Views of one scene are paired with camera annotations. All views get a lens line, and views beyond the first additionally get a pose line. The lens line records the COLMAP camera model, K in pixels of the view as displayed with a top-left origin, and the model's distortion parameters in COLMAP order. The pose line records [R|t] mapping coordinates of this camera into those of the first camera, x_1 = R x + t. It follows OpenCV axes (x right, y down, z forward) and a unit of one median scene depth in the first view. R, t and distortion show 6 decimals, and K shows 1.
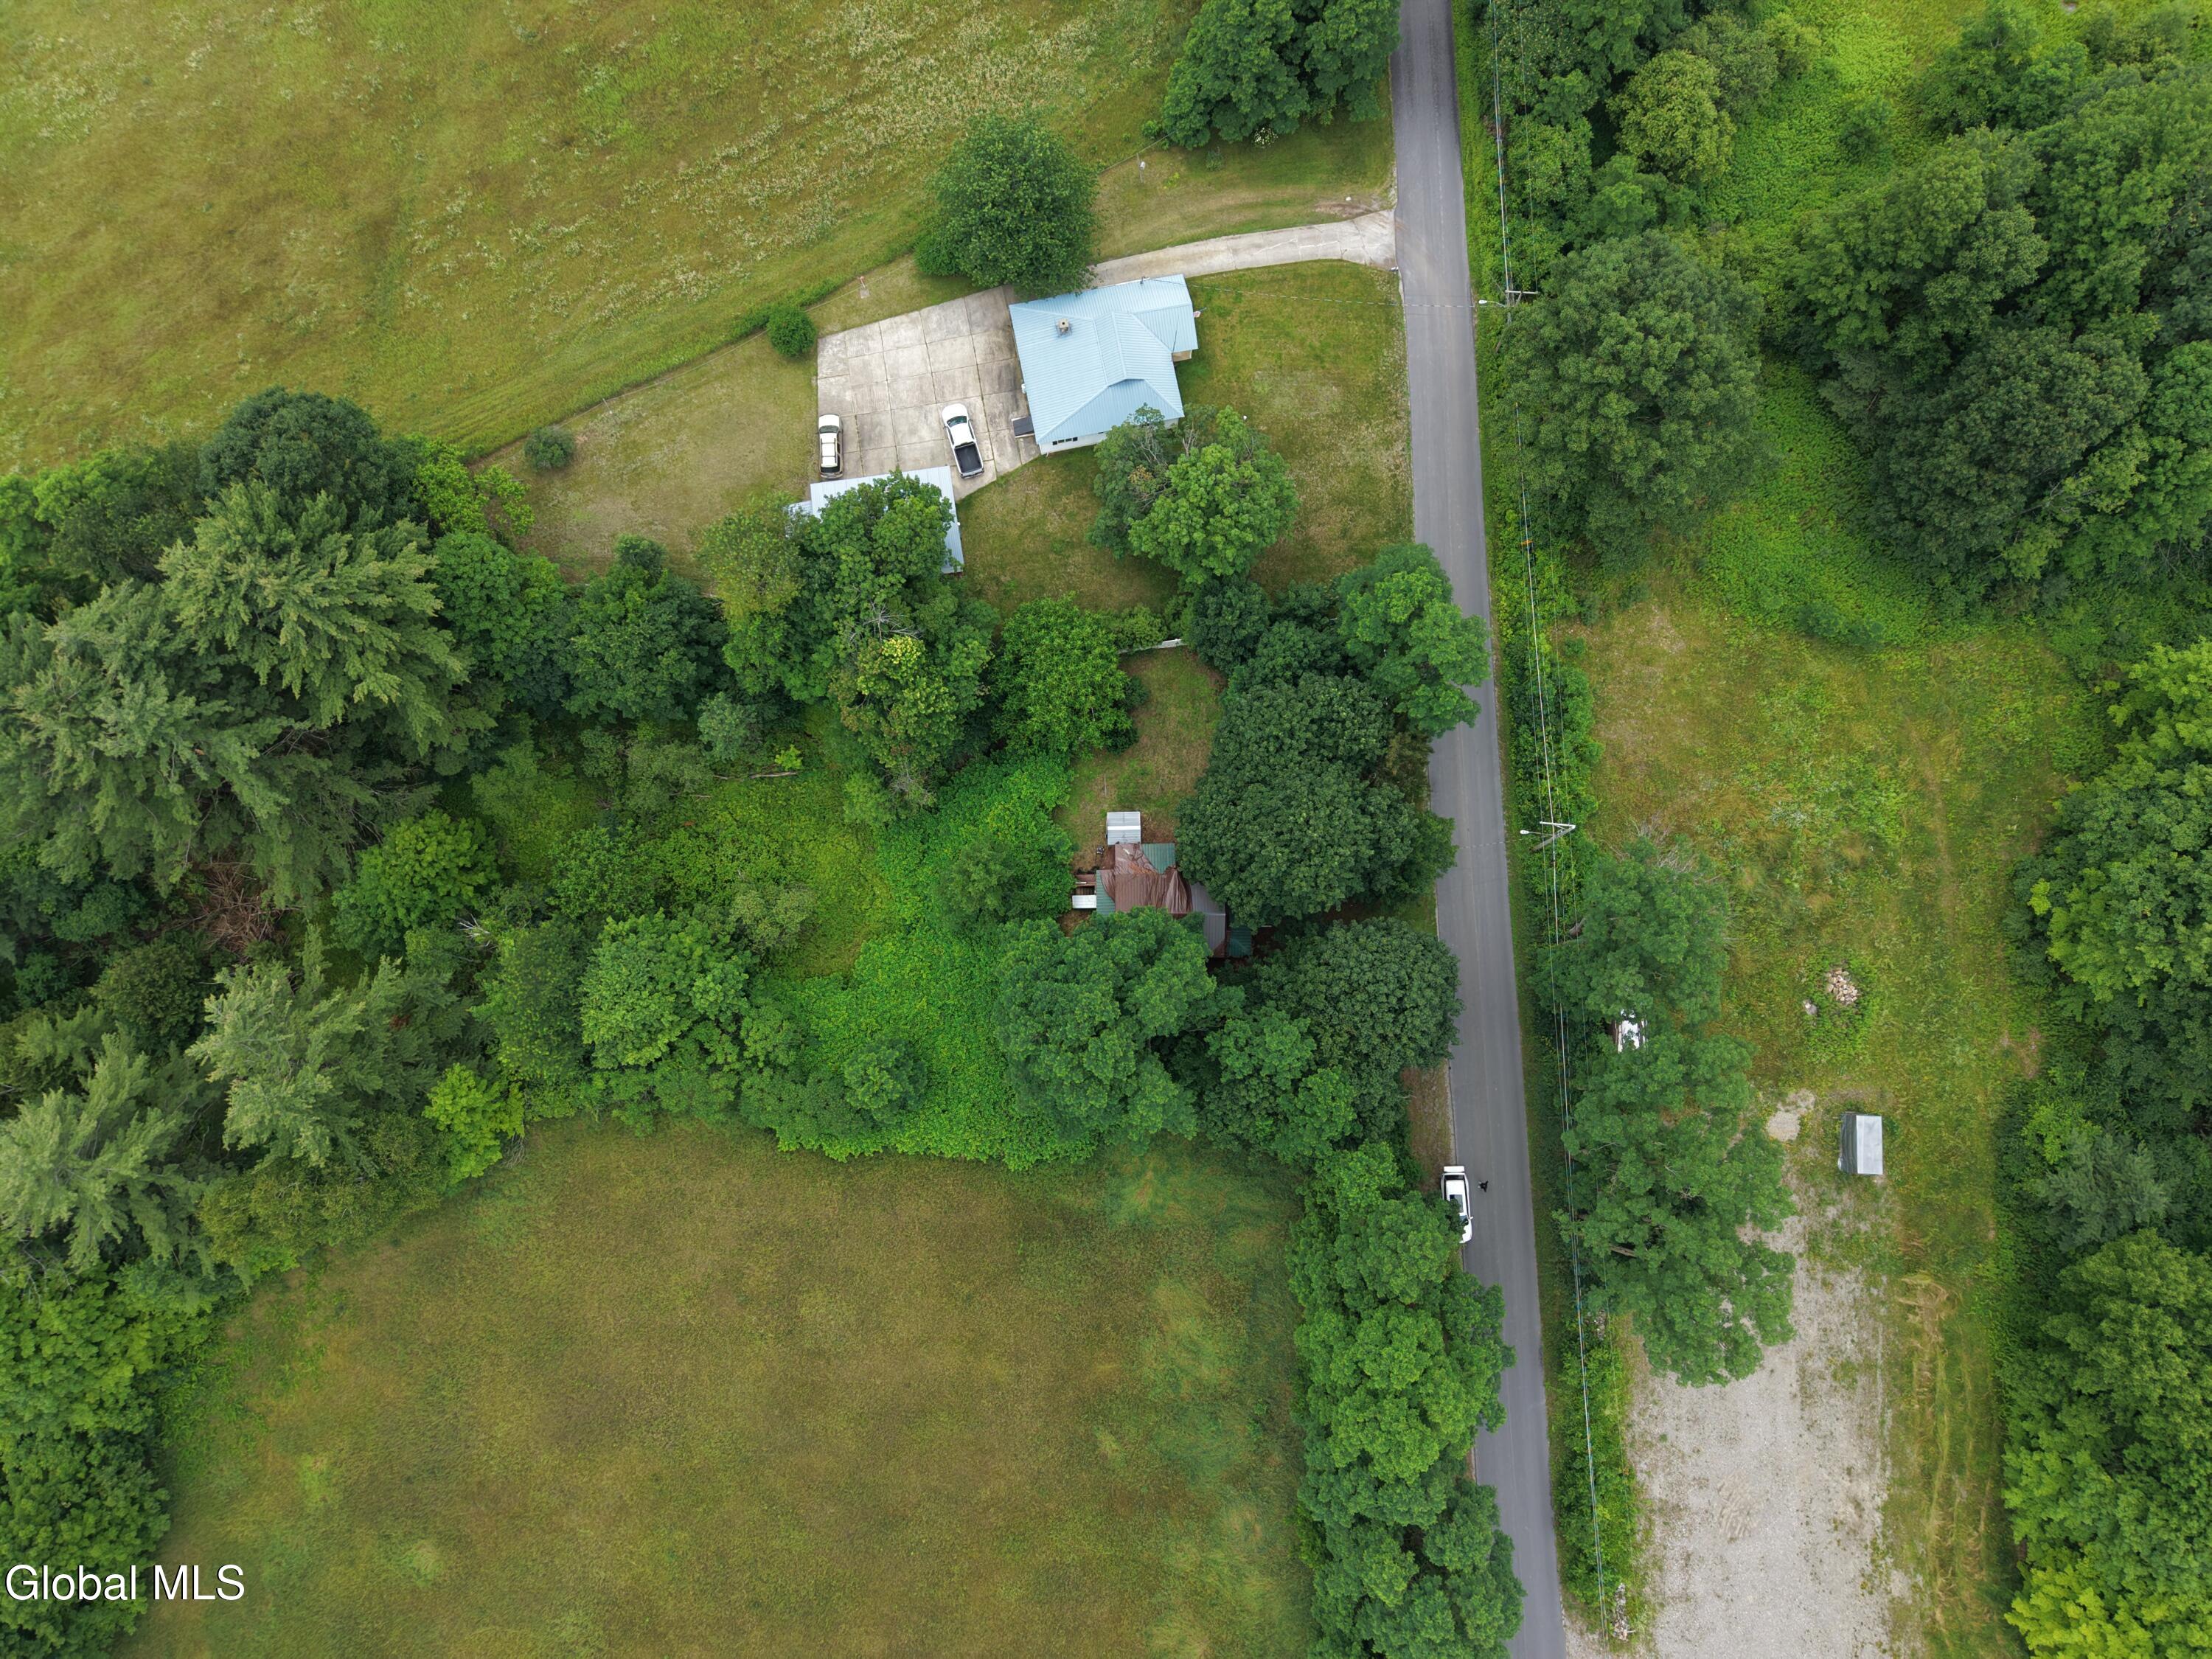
lens RADIAL K [[1719.6, 0, 1156.4], [0, 1719.6, 831.3], [0, 0, 1]] dist [0.100072, -0.184643]
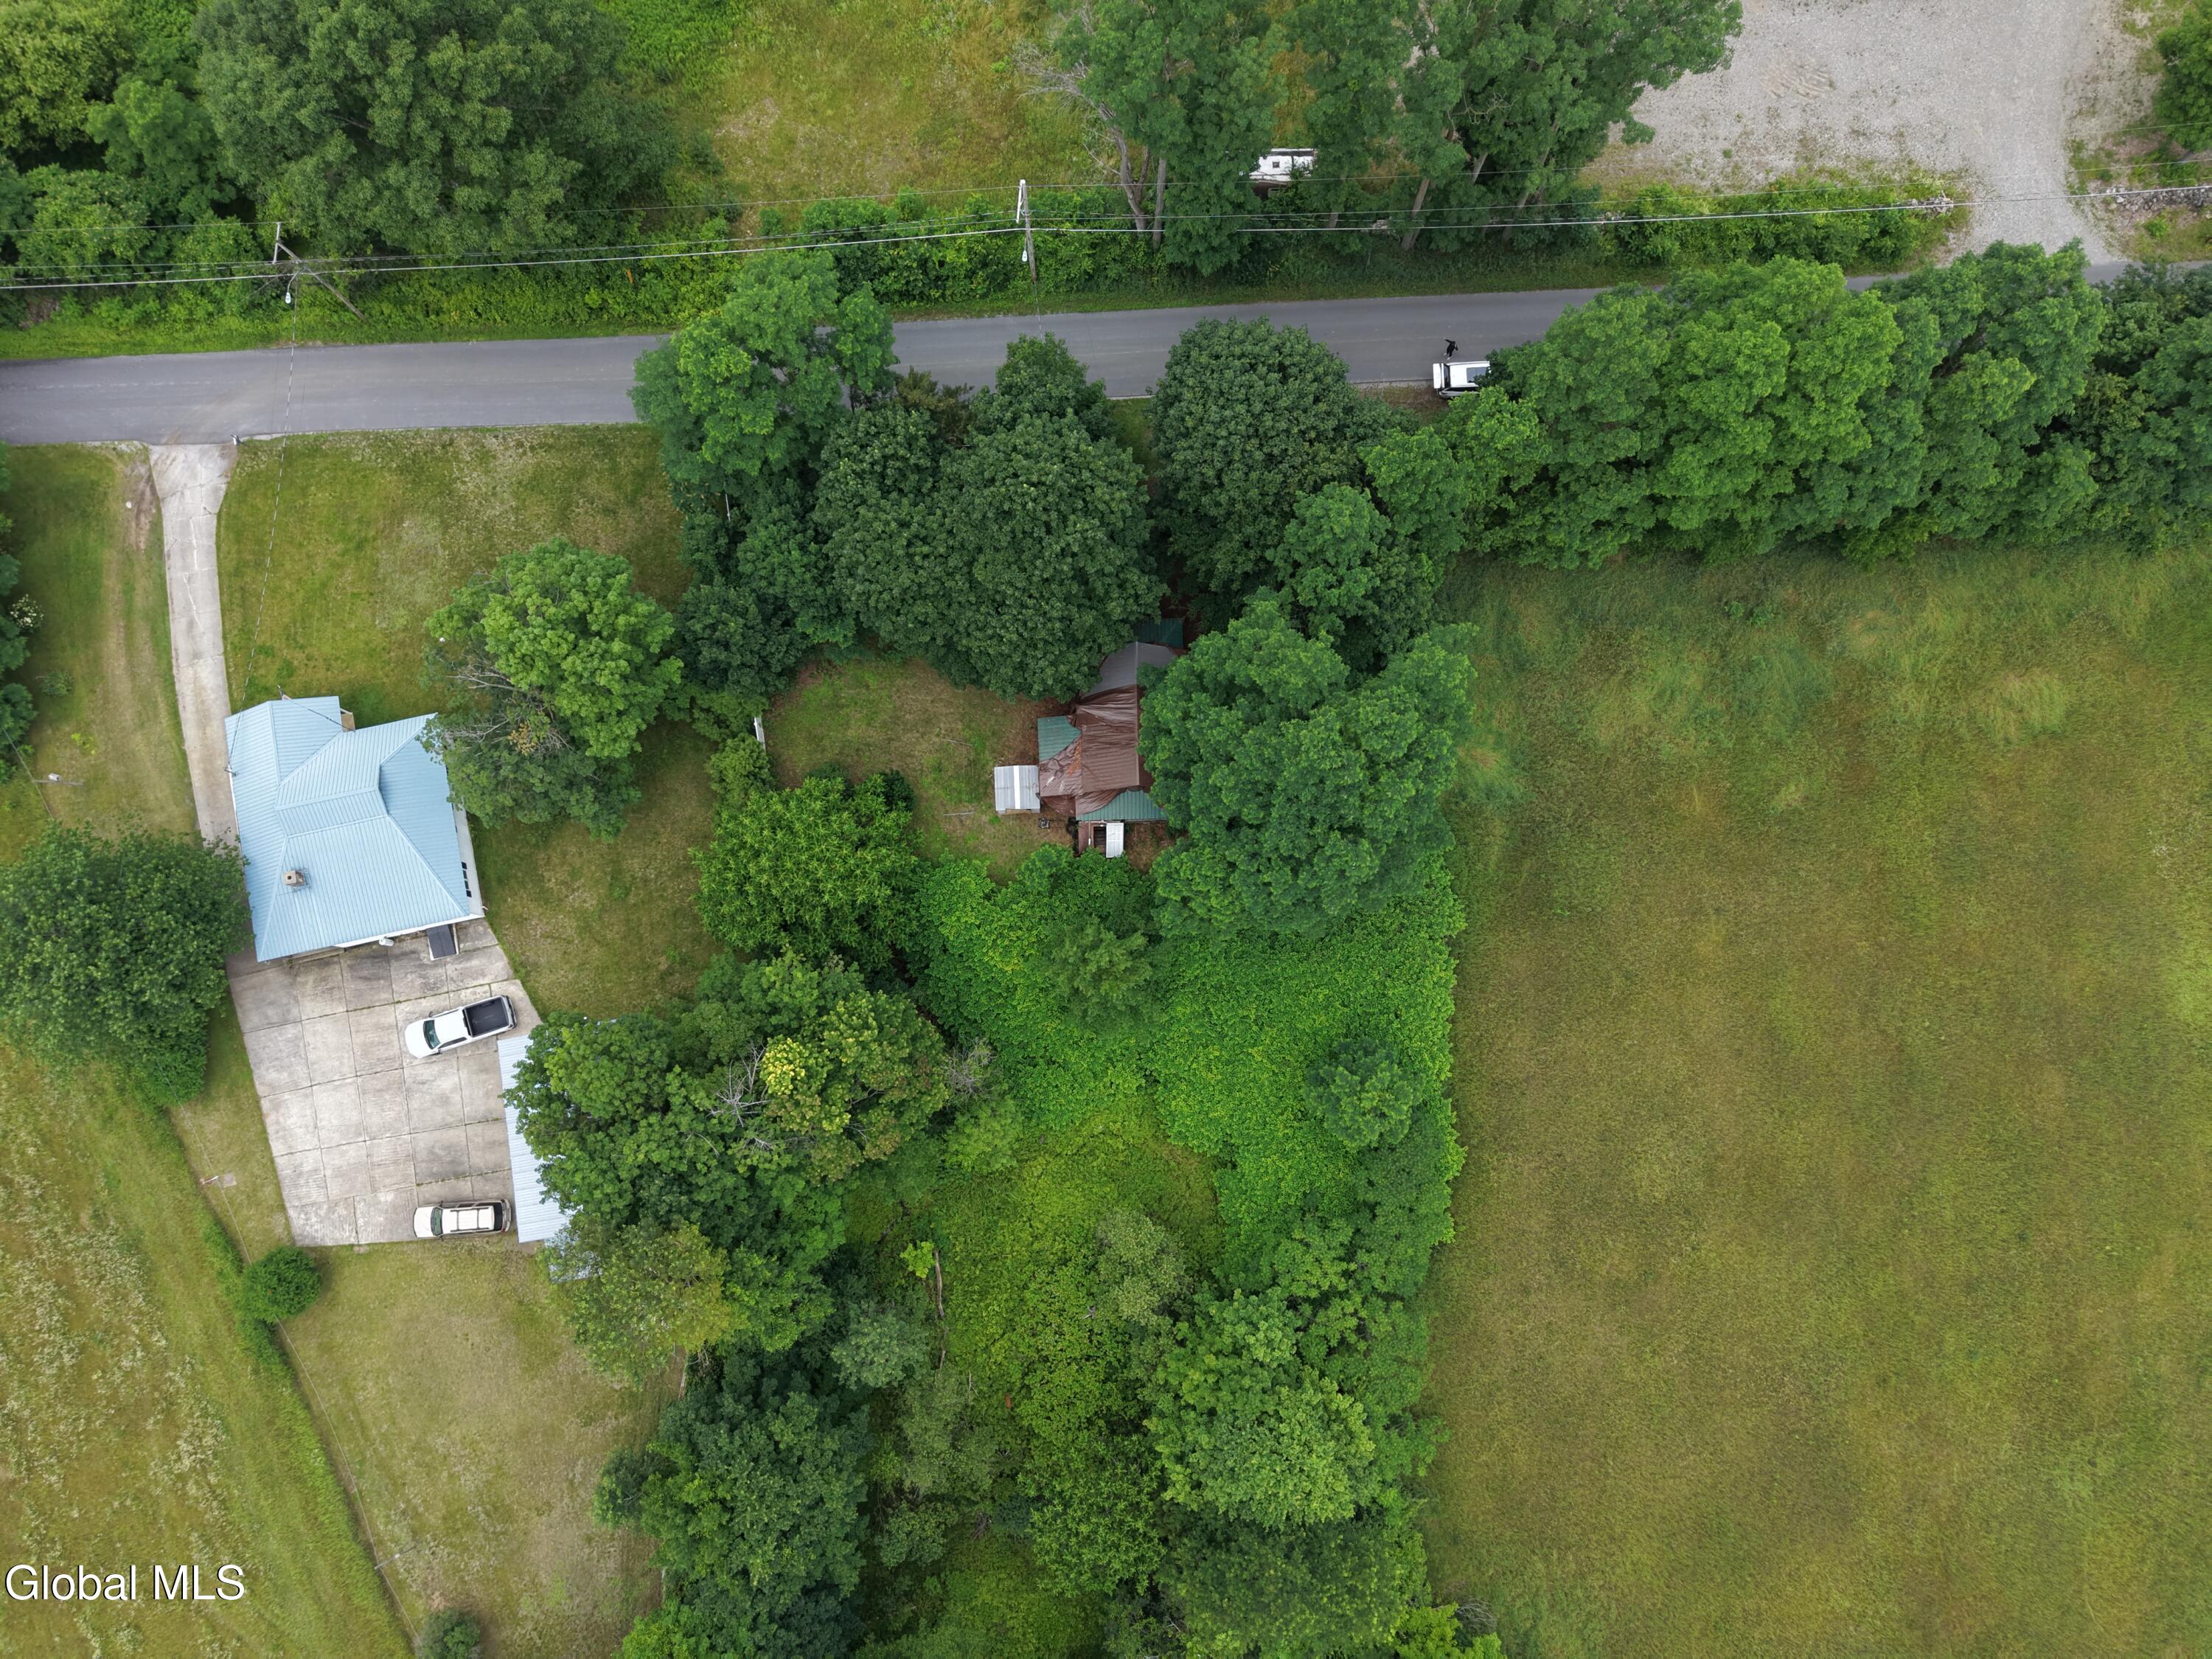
lens RADIAL K [[1575.0, 0, 1106.0], [0, 1575.0, 829.5], [0, 0, 1]] dist [0.025976, -0.018195]
pose [[-0.023072, -0.988277, 0.150920, -0.143159], [0.986383, 0.002085, 0.164450, -0.077159], [-0.162837, 0.152659, 0.974771, 0.336297]]
